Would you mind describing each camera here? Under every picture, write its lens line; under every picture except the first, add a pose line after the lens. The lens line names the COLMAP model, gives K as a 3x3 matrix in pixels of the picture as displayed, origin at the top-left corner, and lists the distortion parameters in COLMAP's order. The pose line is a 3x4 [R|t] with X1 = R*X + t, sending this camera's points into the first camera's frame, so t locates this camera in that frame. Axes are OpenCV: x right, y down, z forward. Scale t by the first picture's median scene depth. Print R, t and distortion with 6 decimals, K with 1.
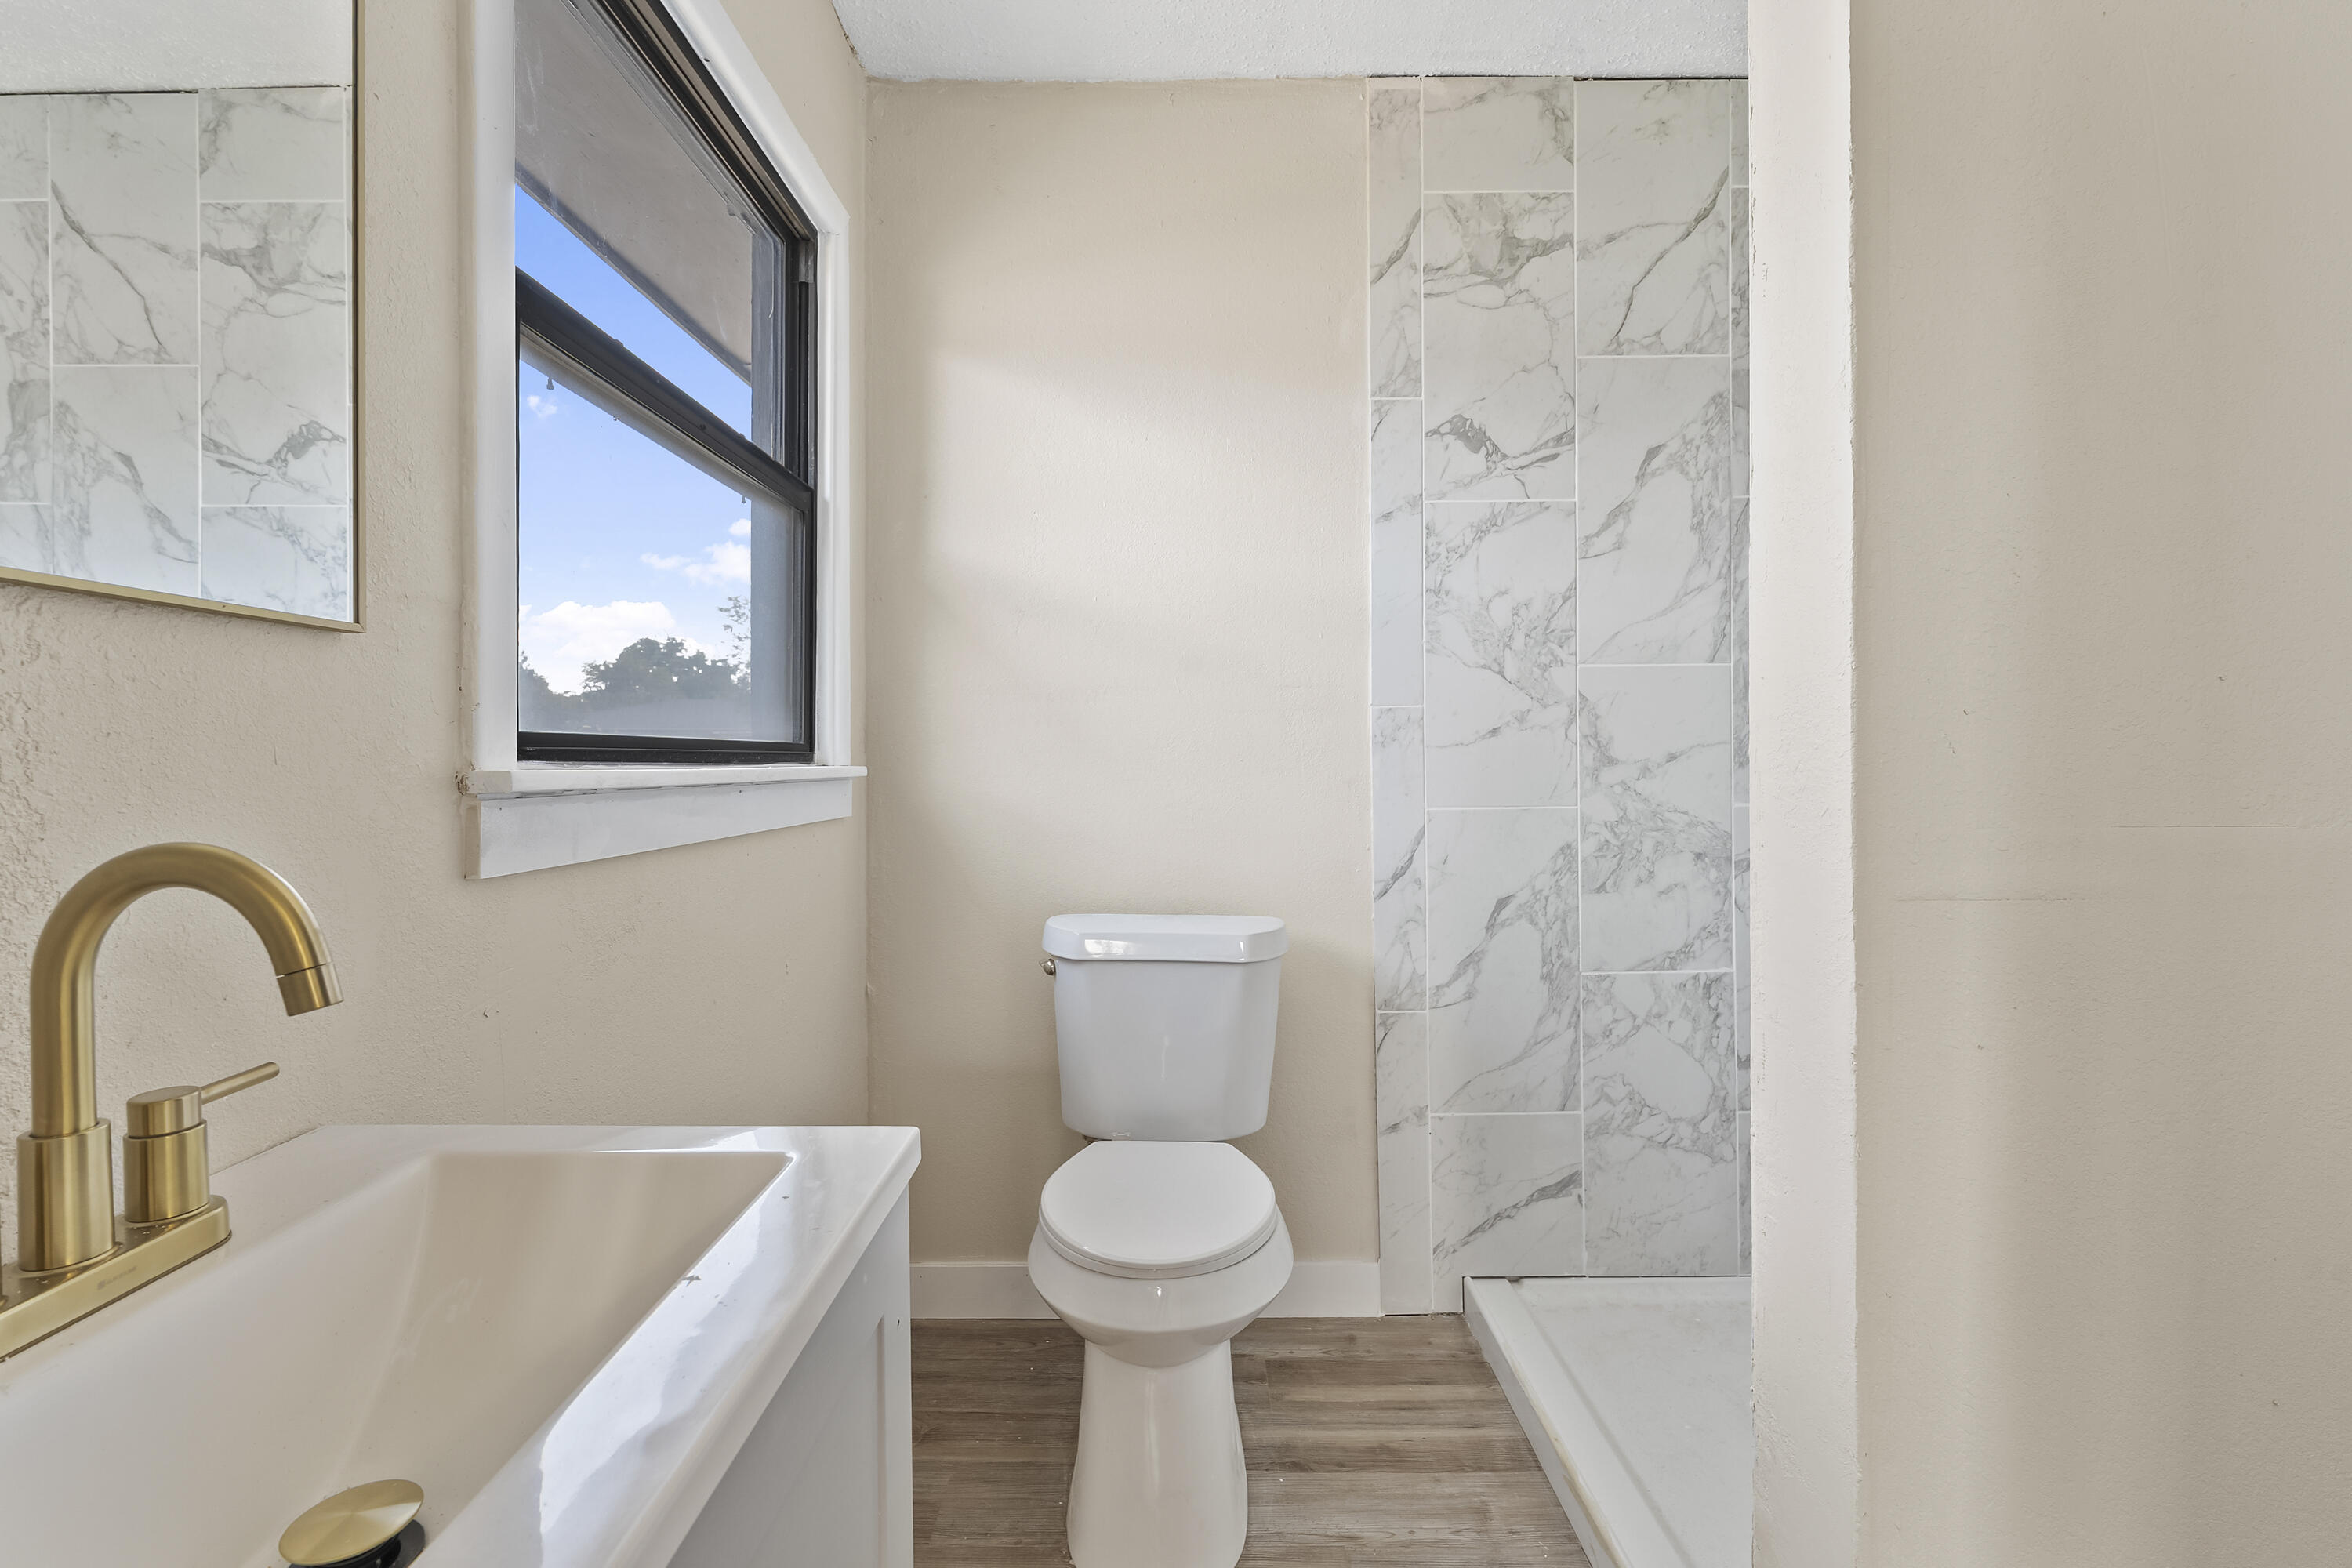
lens RADIAL K [[1046.2, 0, 1168.9], [0, 1046.2, 776.7], [0, 0, 1]] dist [-0.002666, 0.000225]
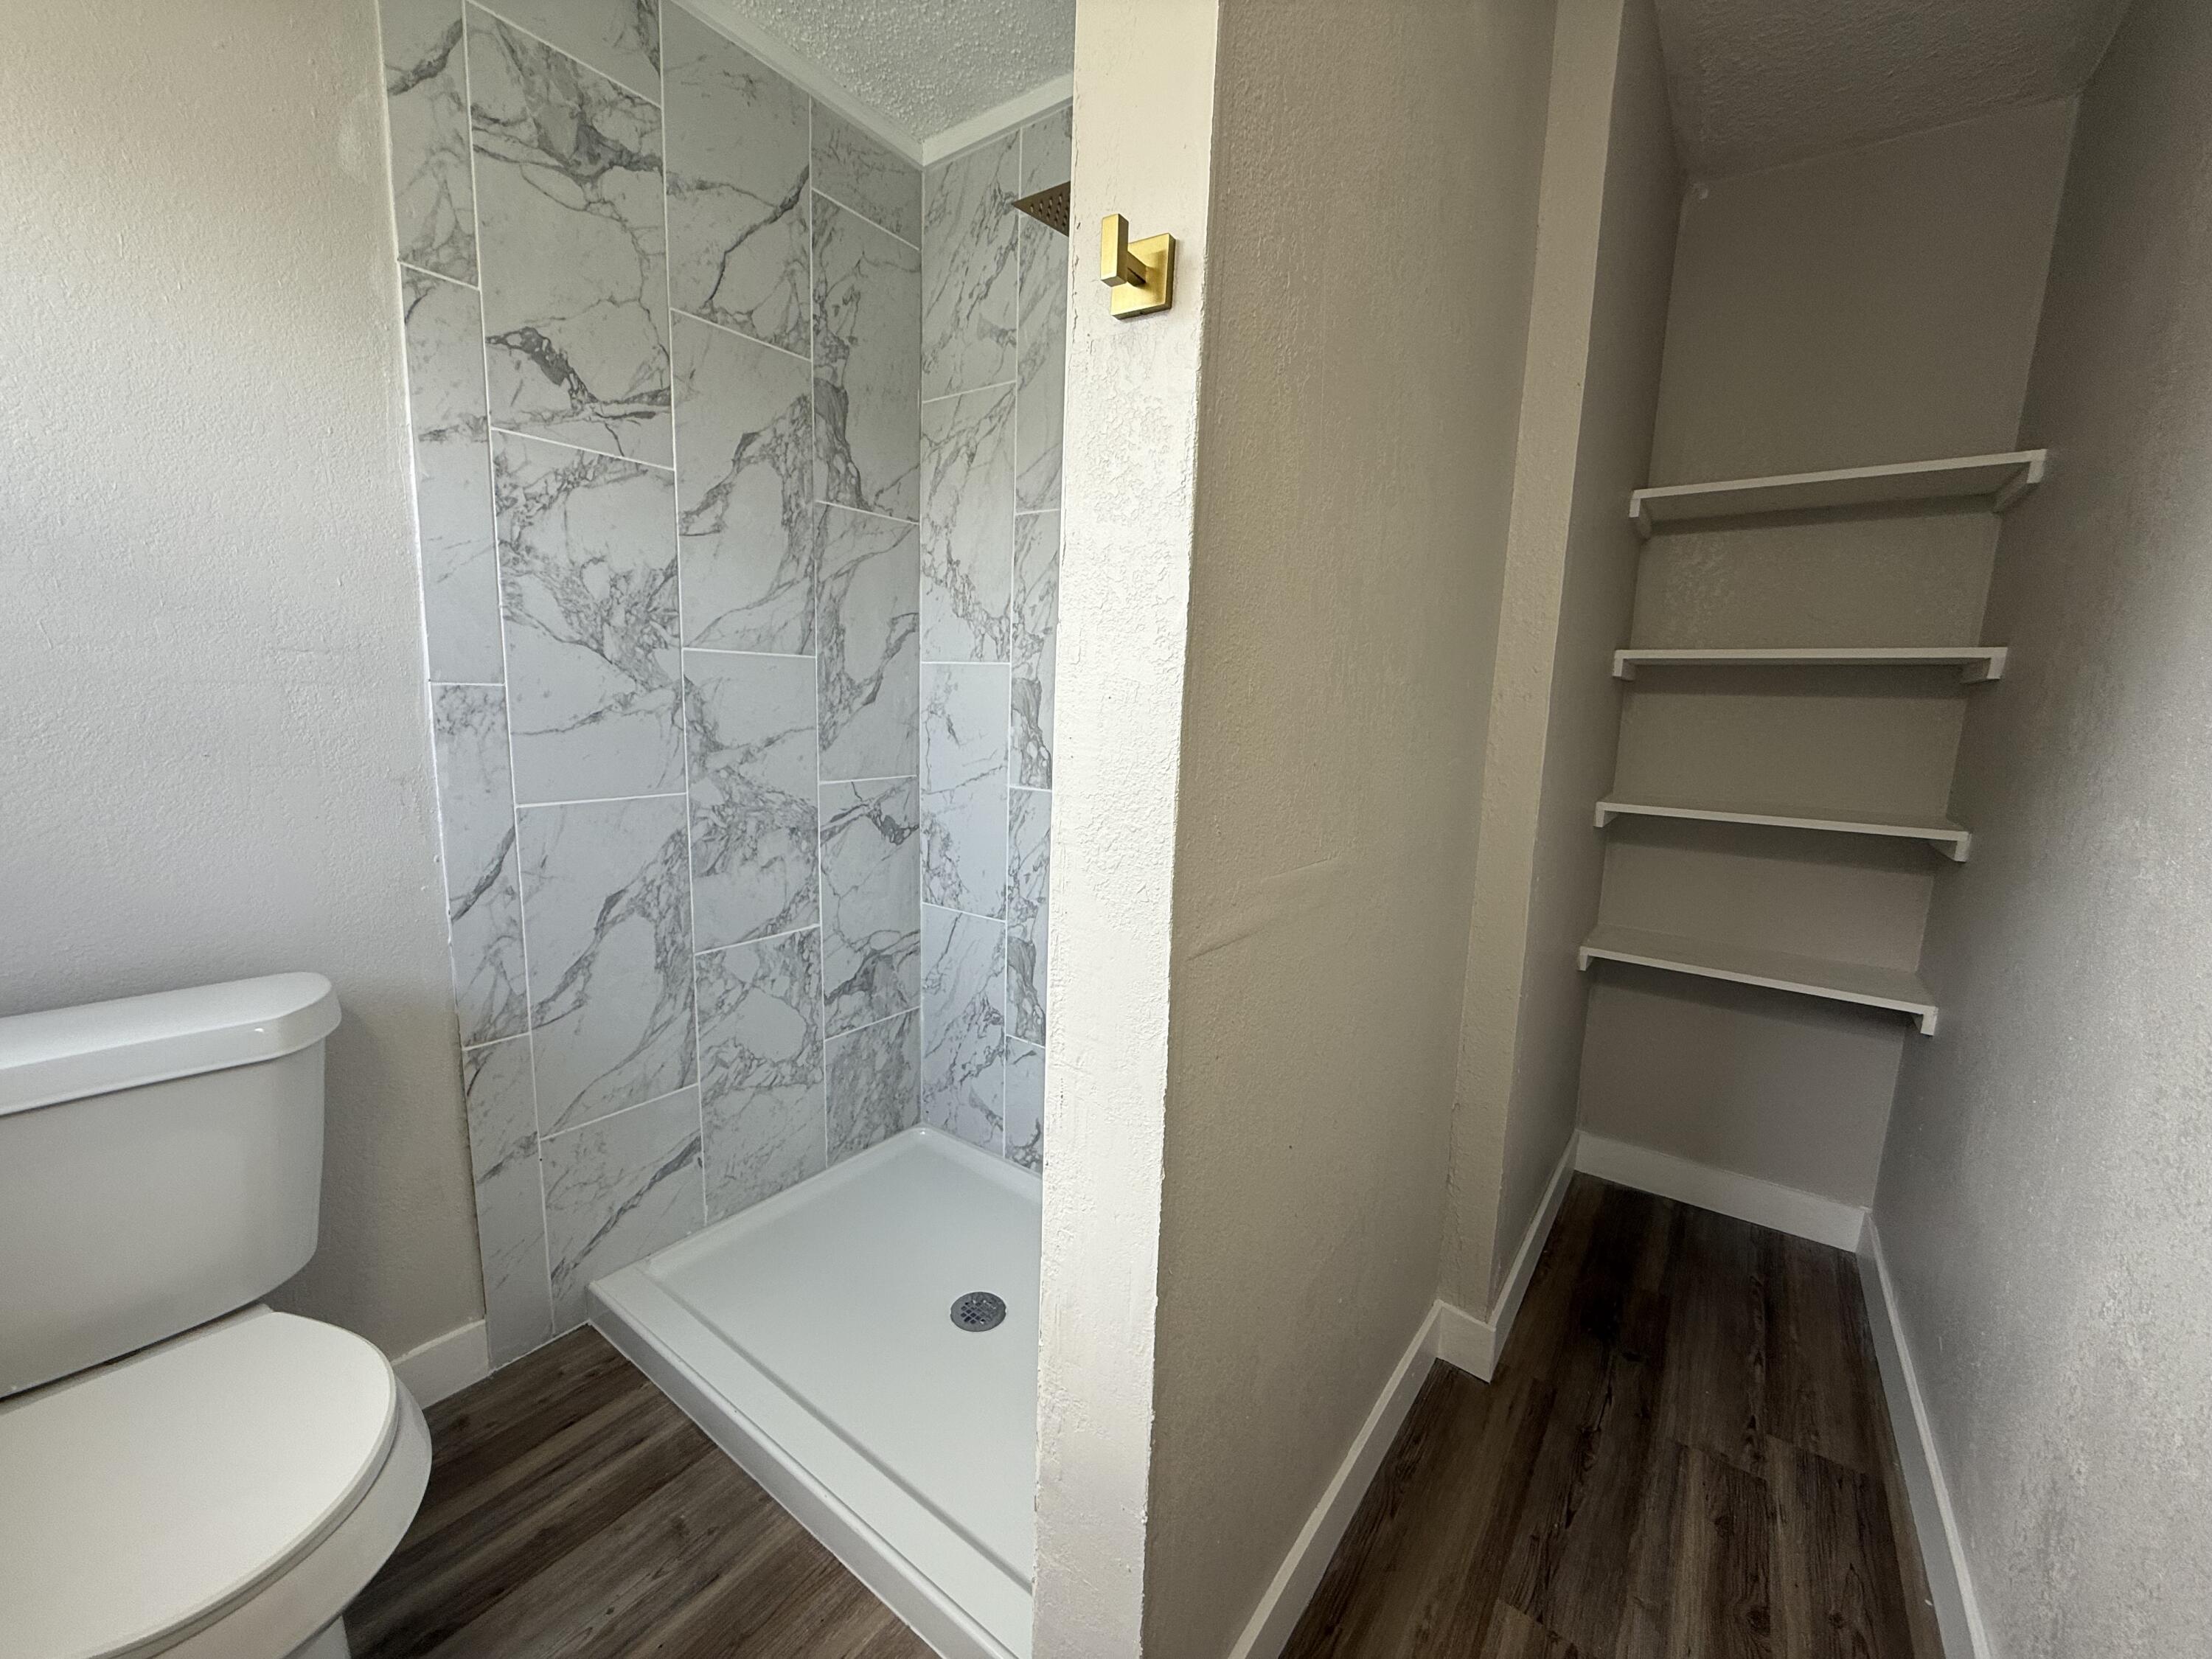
lens RADIAL K [[886.5, 0, 1106.8], [0, 886.5, 833.3], [0, 0, 1]] dist [0.001402, -0.000987]
pose [[0.587627, -0.095409, 0.803487, -0.054686], [-0.024729, 0.990442, 0.135694, -0.058095], [-0.808754, -0.099607, 0.579651, 0.188203]]
